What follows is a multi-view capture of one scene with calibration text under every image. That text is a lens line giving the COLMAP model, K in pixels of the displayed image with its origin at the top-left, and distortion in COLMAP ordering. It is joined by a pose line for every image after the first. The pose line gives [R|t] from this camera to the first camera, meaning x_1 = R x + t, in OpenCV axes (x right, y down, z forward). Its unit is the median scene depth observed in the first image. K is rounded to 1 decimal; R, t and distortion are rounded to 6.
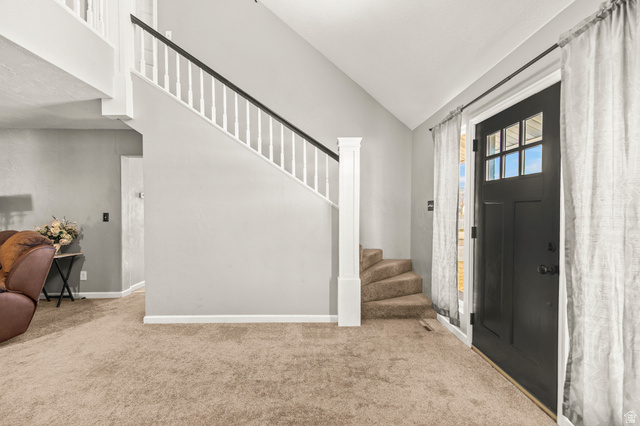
lens RADIAL K [[294.1, 0, 315.4], [0, 294.1, 212.1], [0, 0, 1]] dist [0.008516, -0.000691]
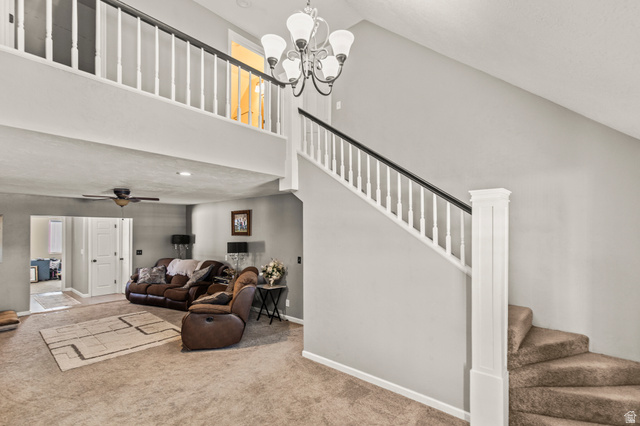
lens RADIAL K [[294.1, 0, 298.4], [0, 294.1, 234.9], [0, 0, 1]] dist [0.008516, -0.000691]
pose [[0.733044, -0.012596, -0.680065, 0.244872], [-0.001379, 0.999799, -0.020006, -0.101400], [0.680180, 0.015603, 0.732879, 0.083714]]
